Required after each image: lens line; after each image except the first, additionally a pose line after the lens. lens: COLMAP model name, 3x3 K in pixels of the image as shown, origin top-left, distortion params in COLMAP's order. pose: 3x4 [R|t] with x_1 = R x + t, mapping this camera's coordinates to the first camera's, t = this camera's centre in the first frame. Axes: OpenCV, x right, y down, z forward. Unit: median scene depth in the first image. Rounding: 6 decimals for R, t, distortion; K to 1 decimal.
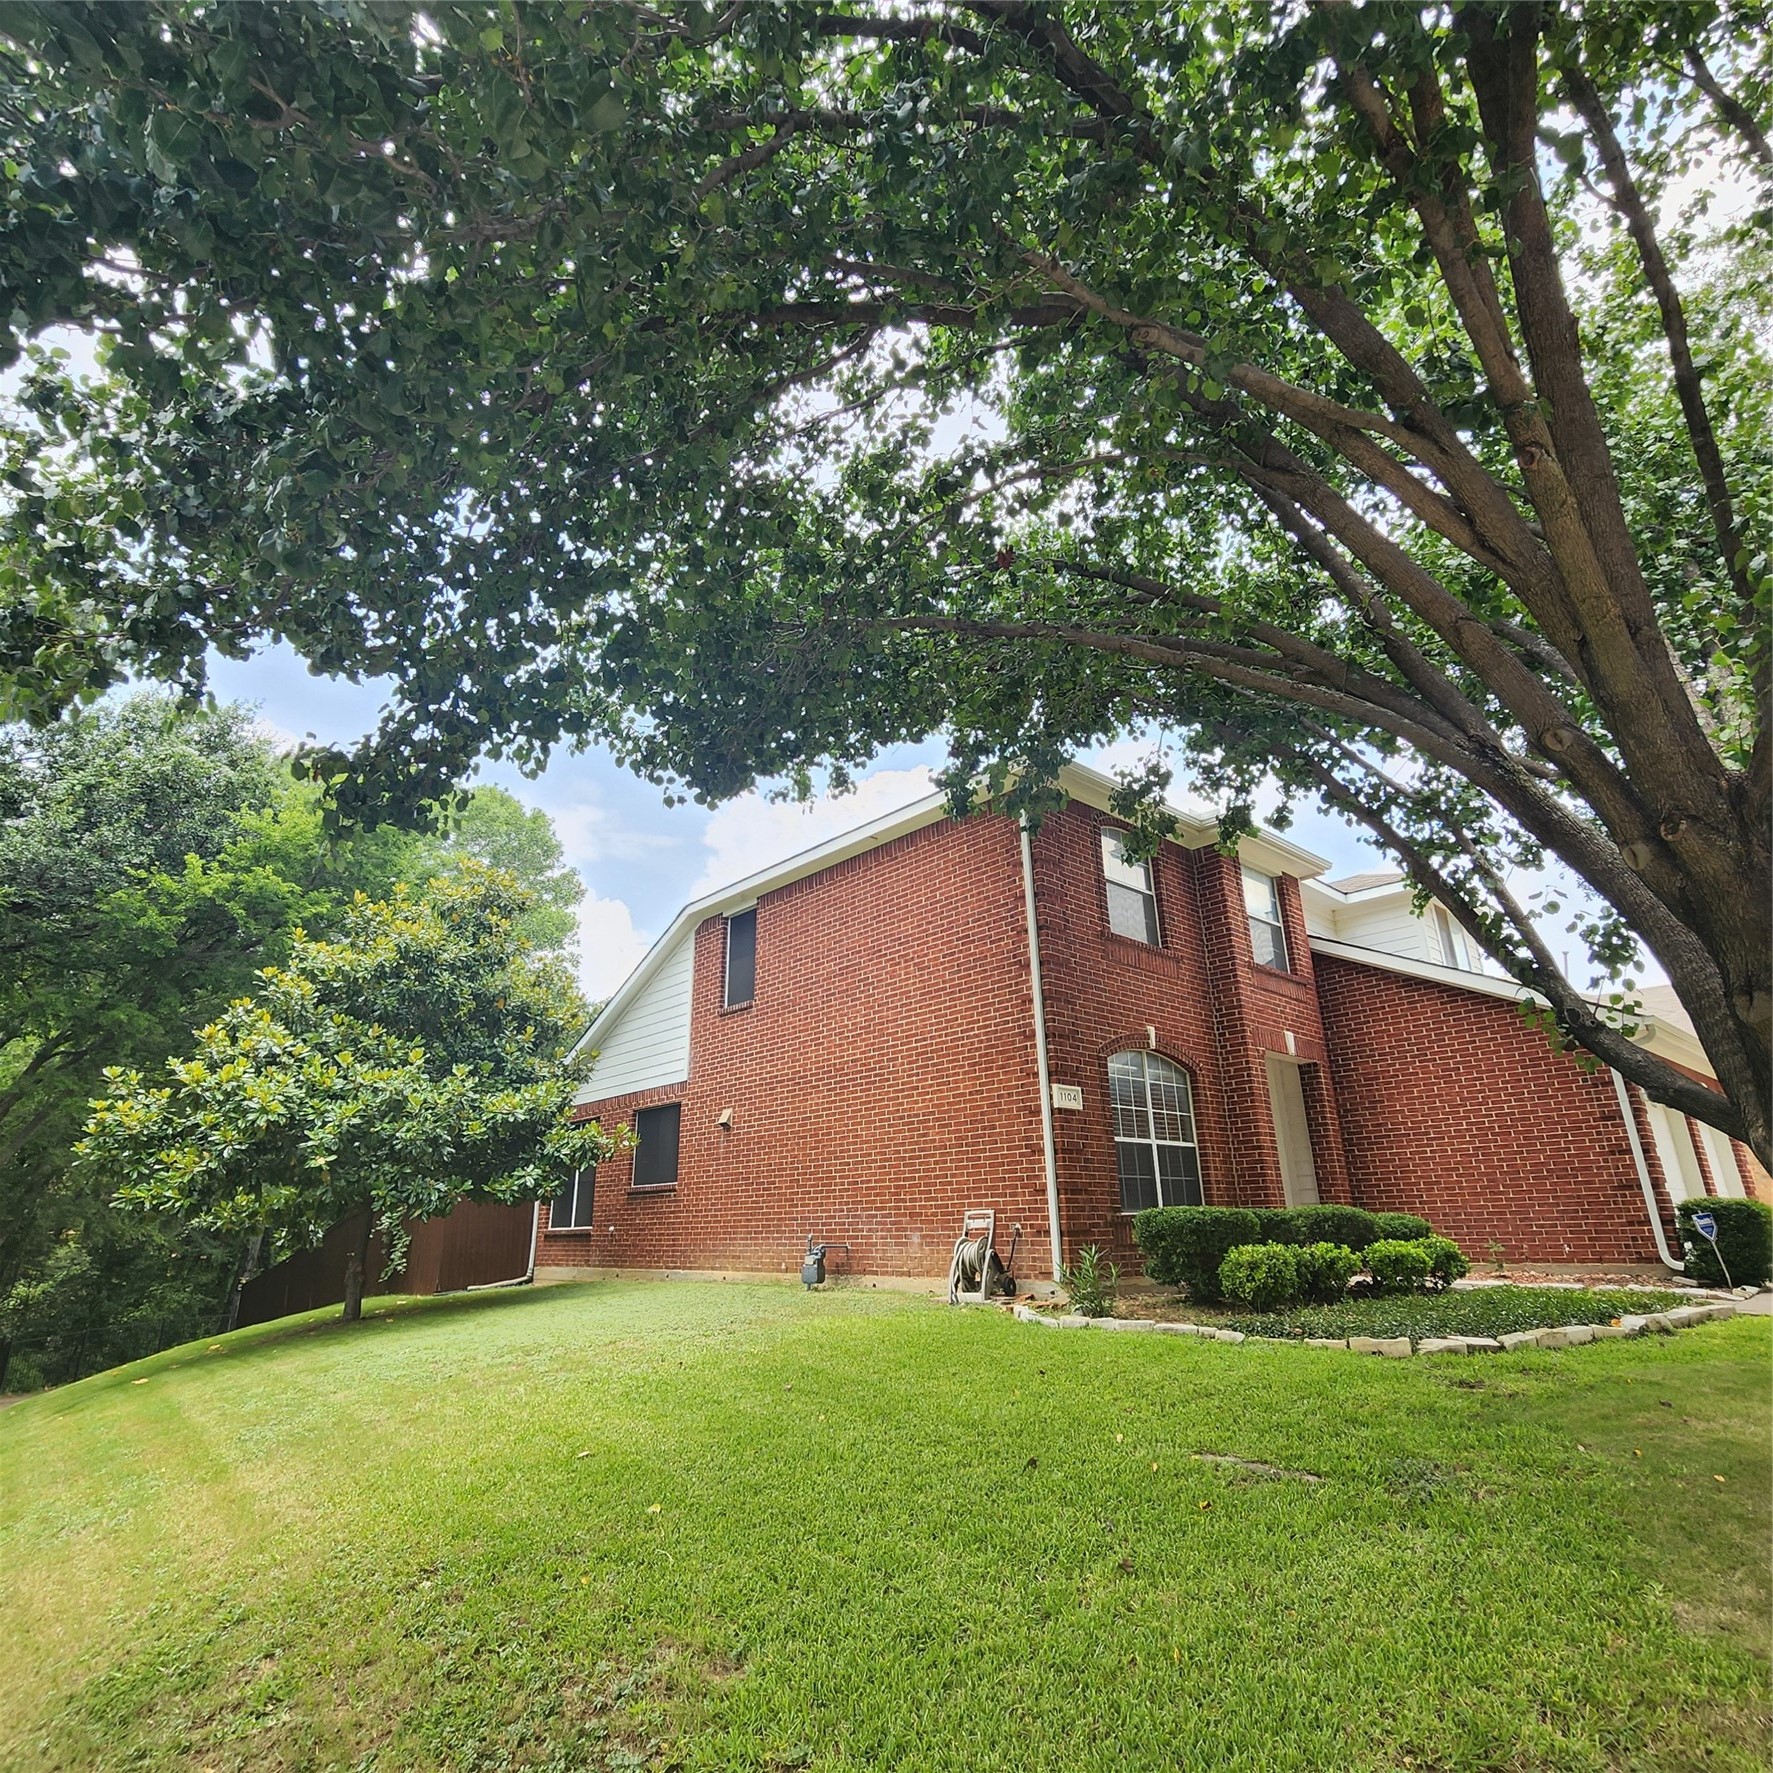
lens RADIAL K [[975.6, 0, 887.4], [0, 975.6, 874.3], [0, 0, 1]] dist [-0.002107, 0.000087]
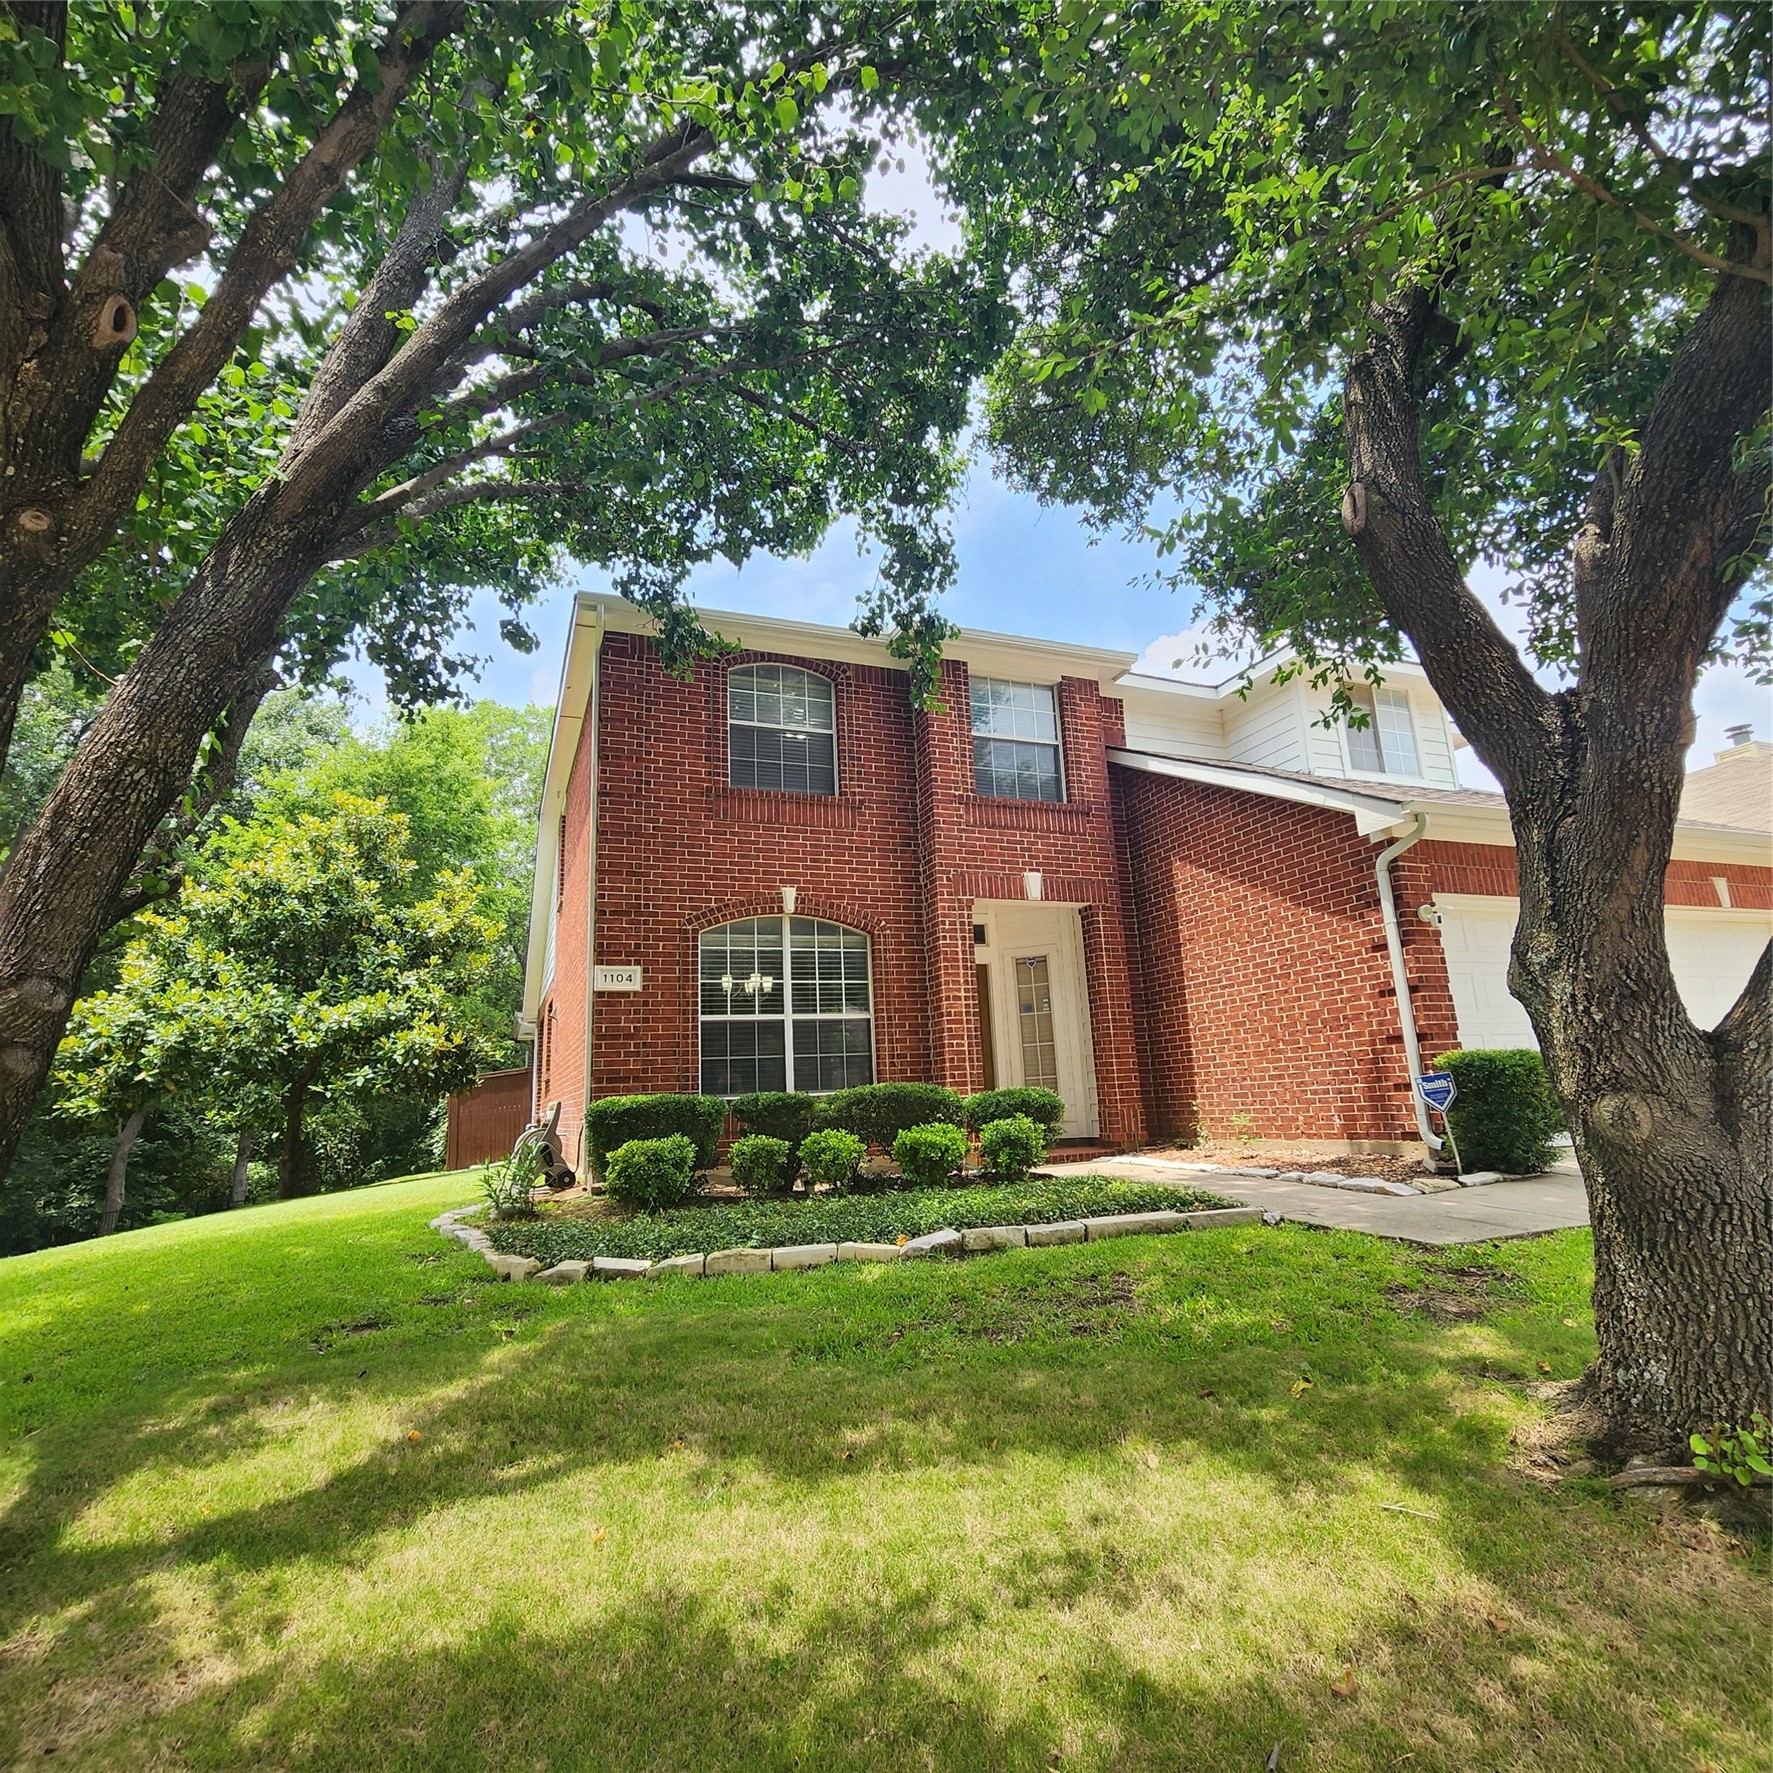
lens RADIAL K [[979.6, 0, 893.1], [0, 979.6, 877.5], [0, 0, 1]] dist [-0.002667, -0.001728]
pose [[0.936300, -0.106835, -0.334558, 0.652286], [0.149693, 0.983143, 0.104984, 0.068754], [0.317703, -0.148378, 0.936509, 0.211094]]
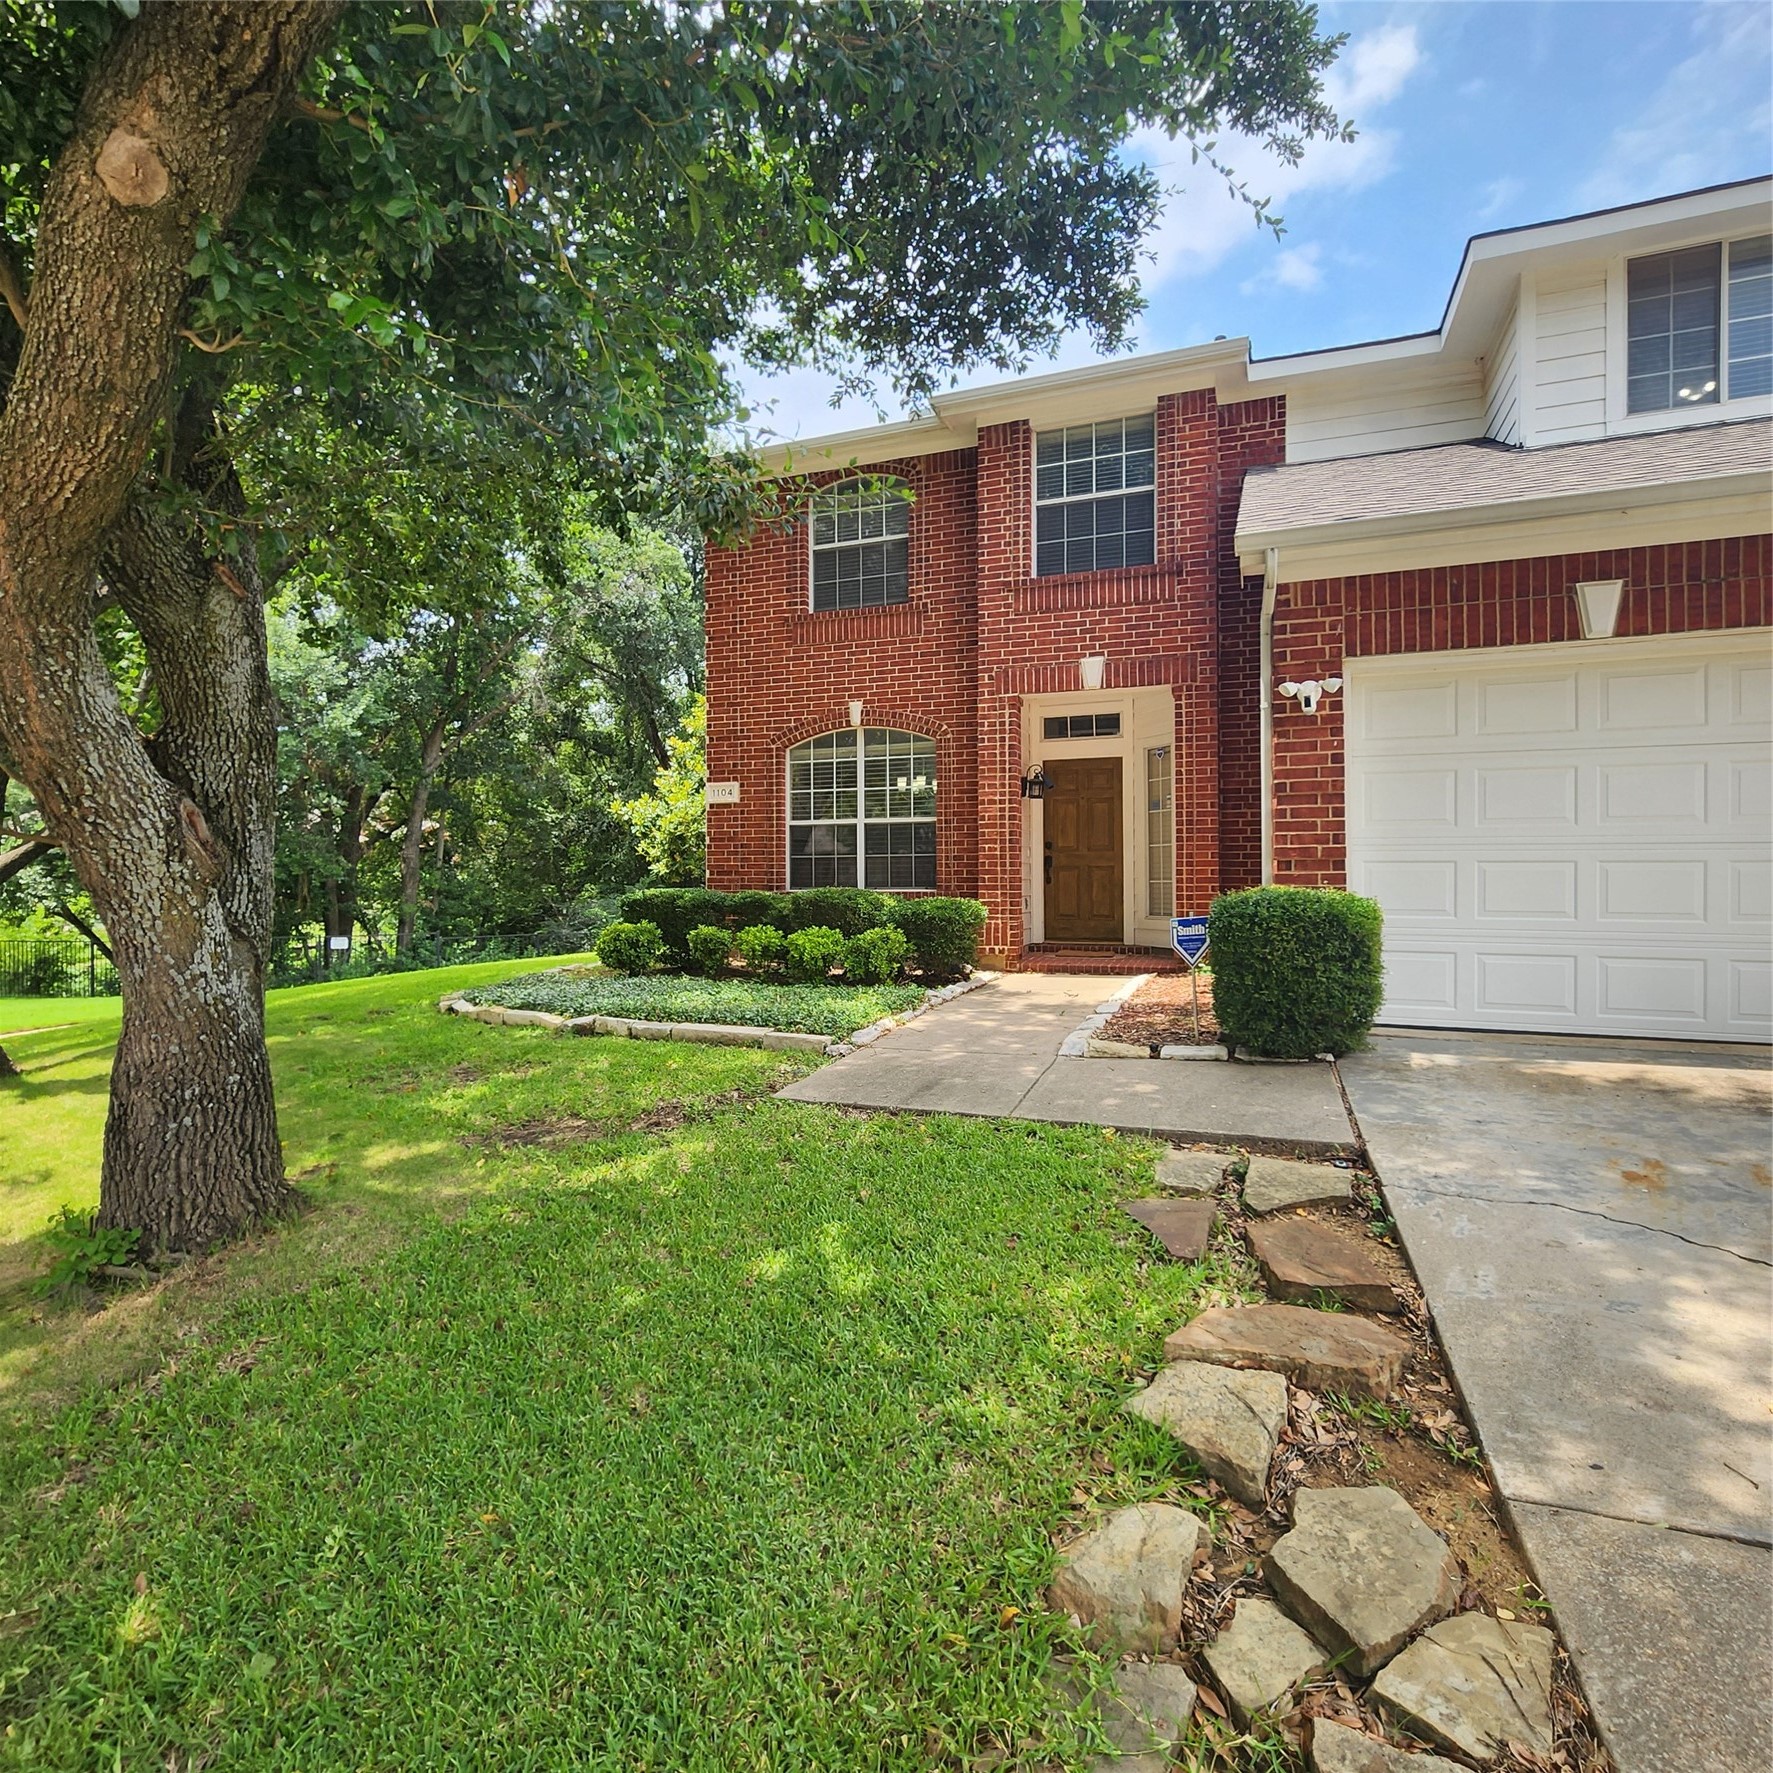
lens RADIAL K [[975.6, 0, 887.4], [0, 975.6, 874.3], [0, 0, 1]] dist [-0.002107, 0.000087]
pose [[0.452098, 0.008027, -0.891932, 1.121707], [0.301666, 0.939659, 0.161364, 0.169384], [0.839408, -0.342017, 0.422397, 0.574125]]
